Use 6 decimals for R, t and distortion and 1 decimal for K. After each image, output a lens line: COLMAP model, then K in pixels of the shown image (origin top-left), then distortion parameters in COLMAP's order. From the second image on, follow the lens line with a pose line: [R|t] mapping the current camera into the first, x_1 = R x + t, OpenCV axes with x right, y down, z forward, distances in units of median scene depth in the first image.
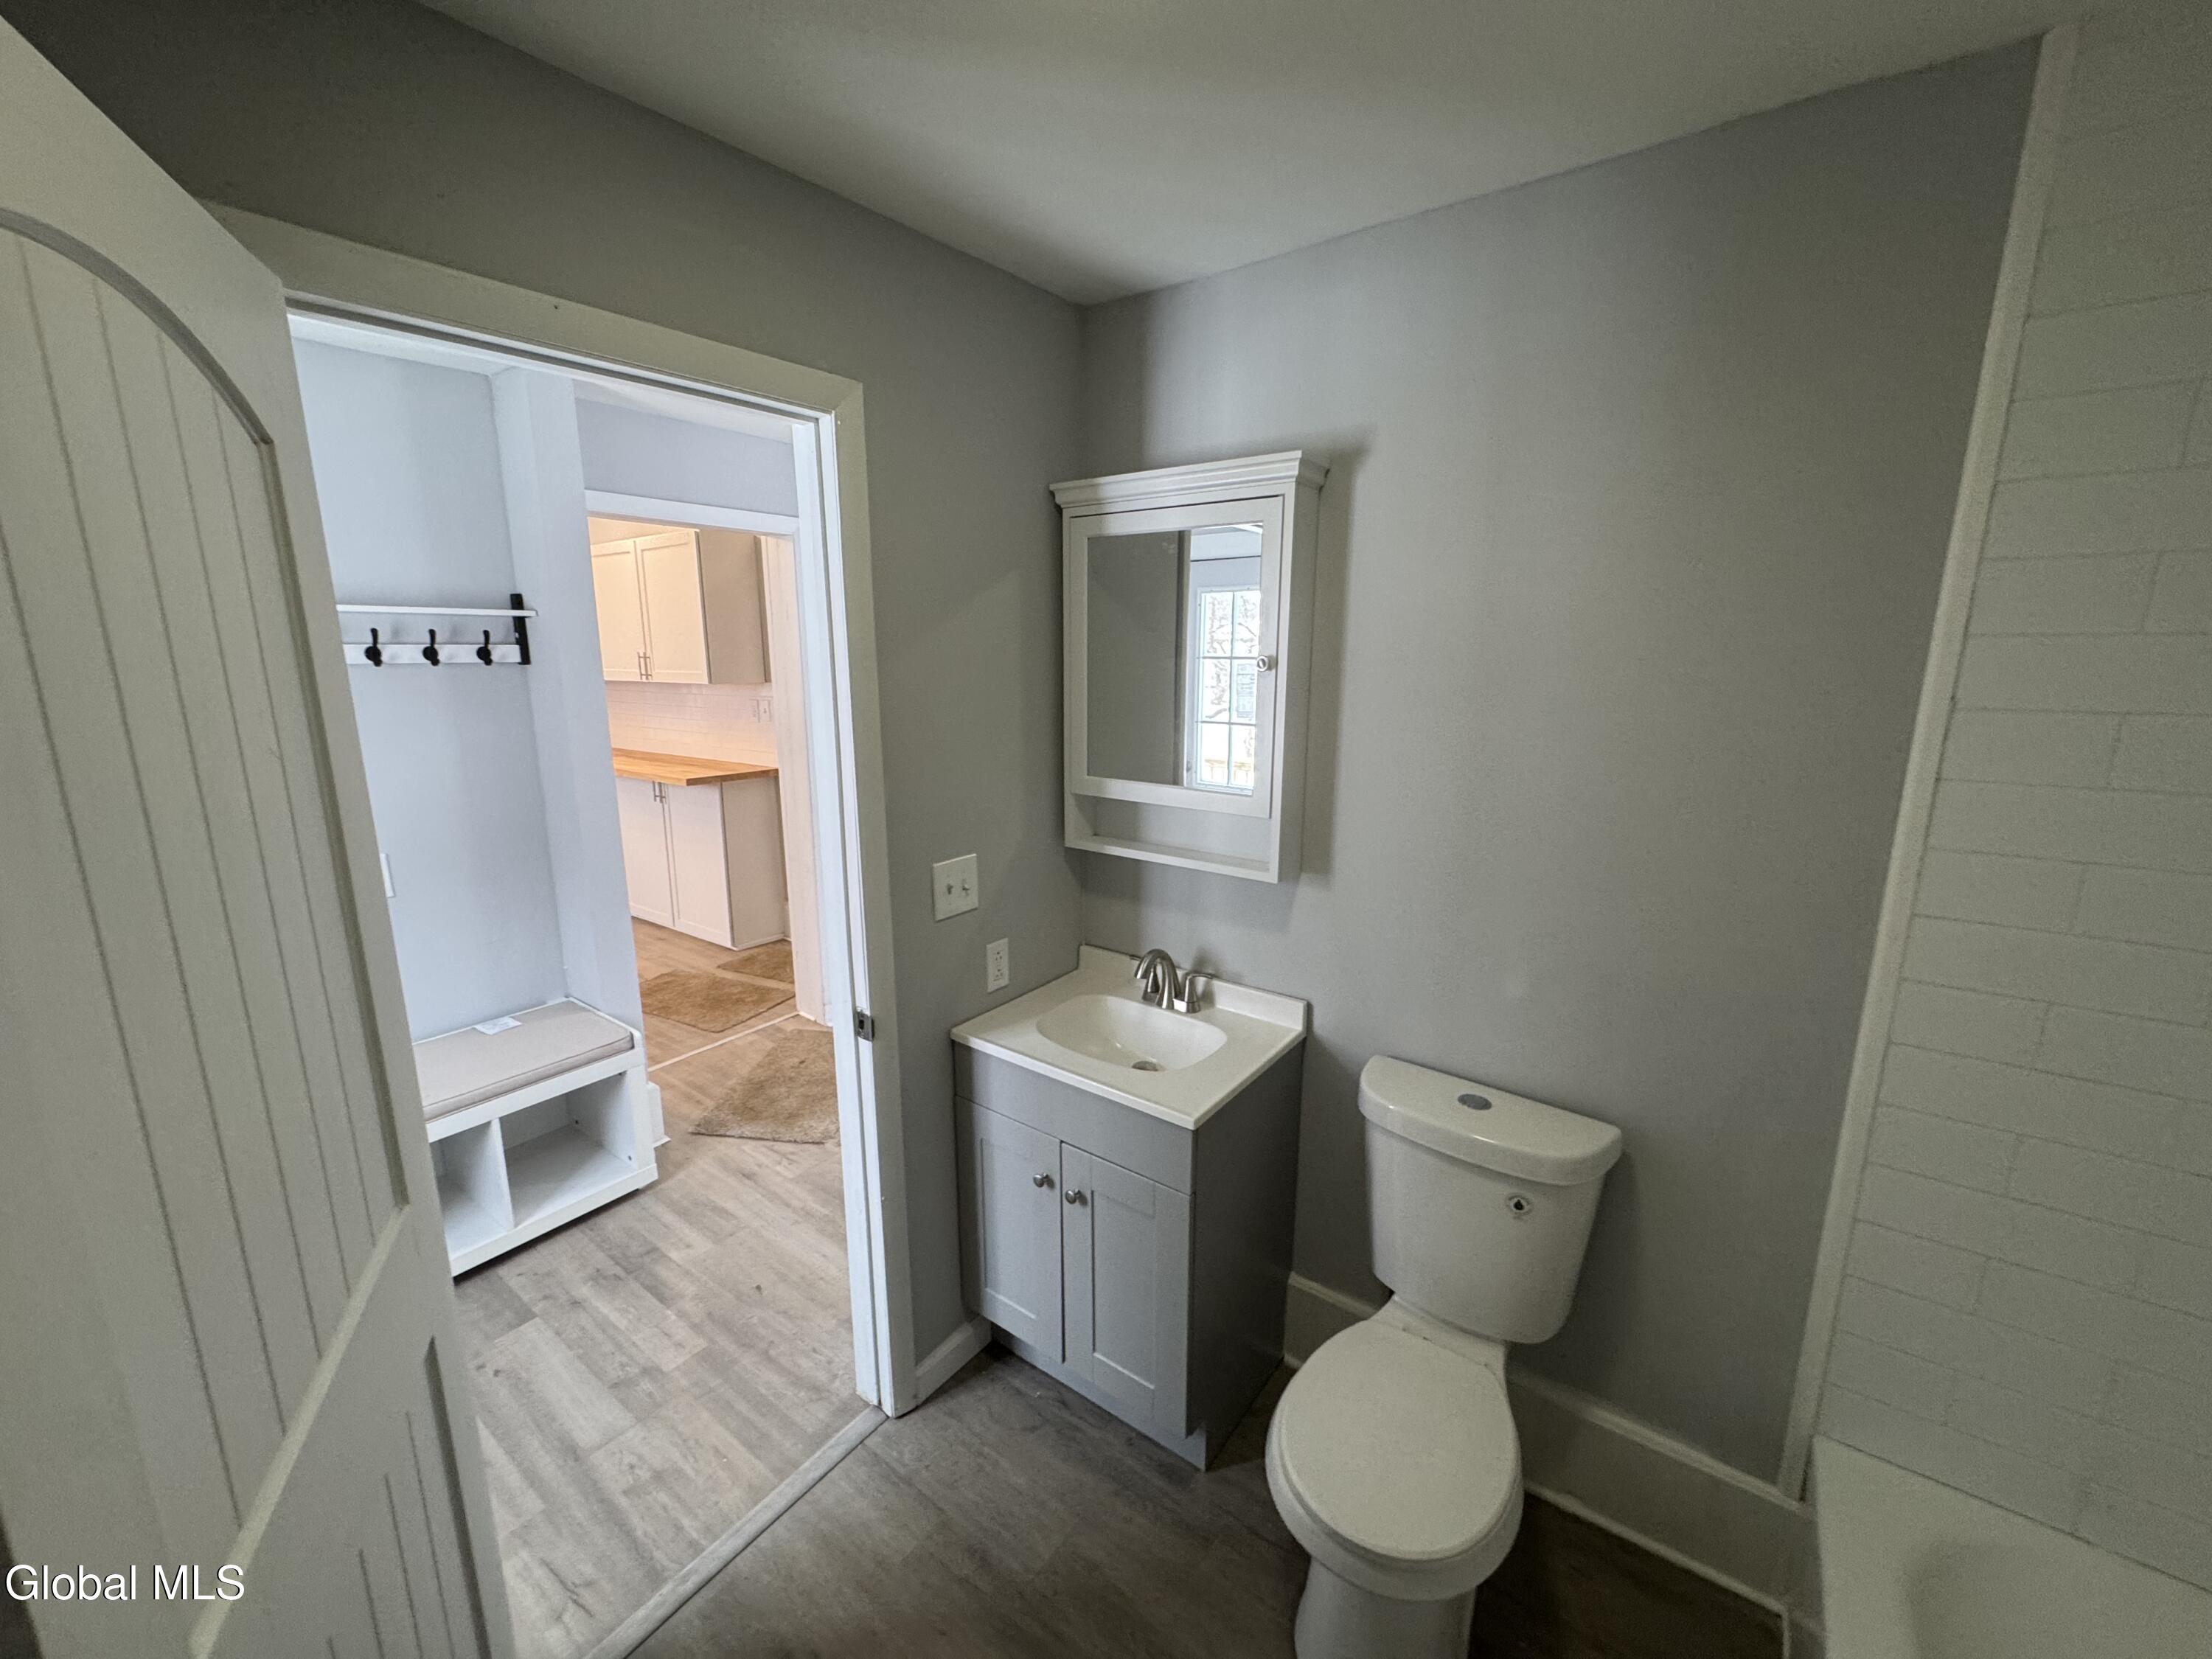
lens RADIAL K [[878.2, 0, 1102.8], [0, 878.2, 832.4], [0, 0, 1]] dist [-0.001090, -0.000074]
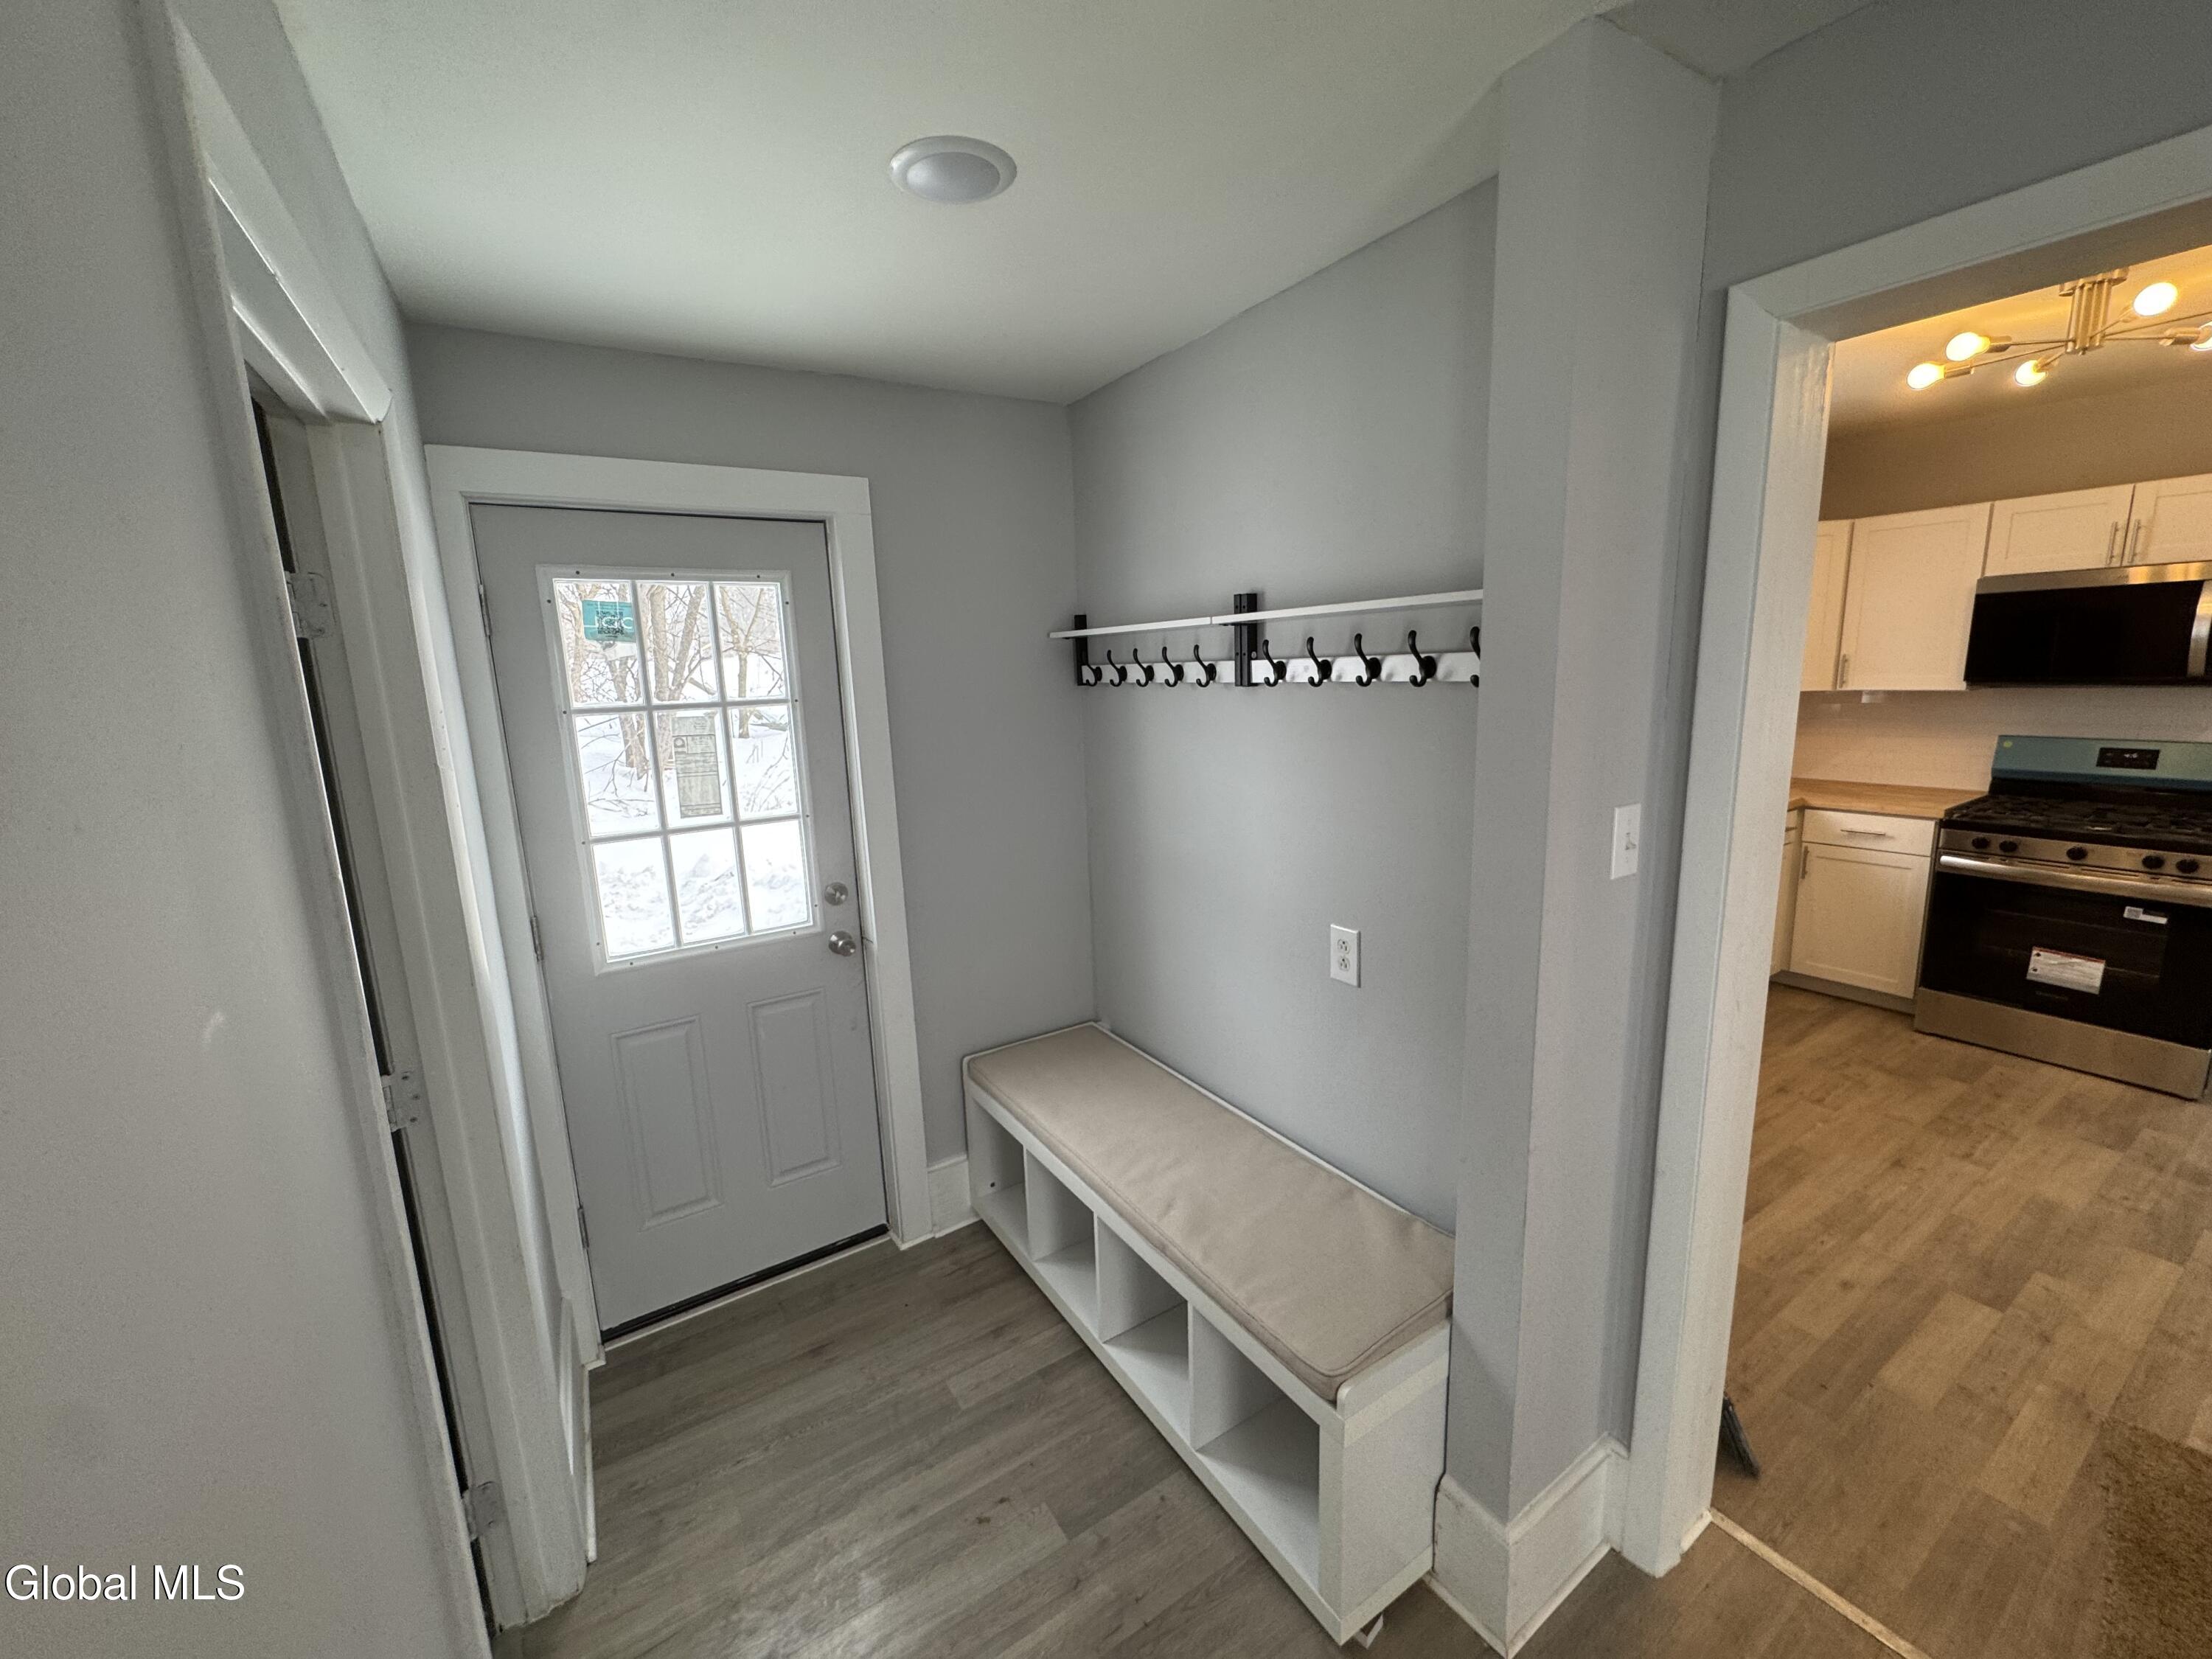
lens RADIAL K [[878.2, 0, 1103.3], [0, 878.2, 830.7], [0, 0, 1]] dist [-0.001090, -0.000074]
pose [[-0.370892, 0.181490, -0.910769, -0.060276], [-0.143325, 0.957781, 0.249225, -0.239623], [0.917550, 0.222972, -0.329221, 1.112096]]
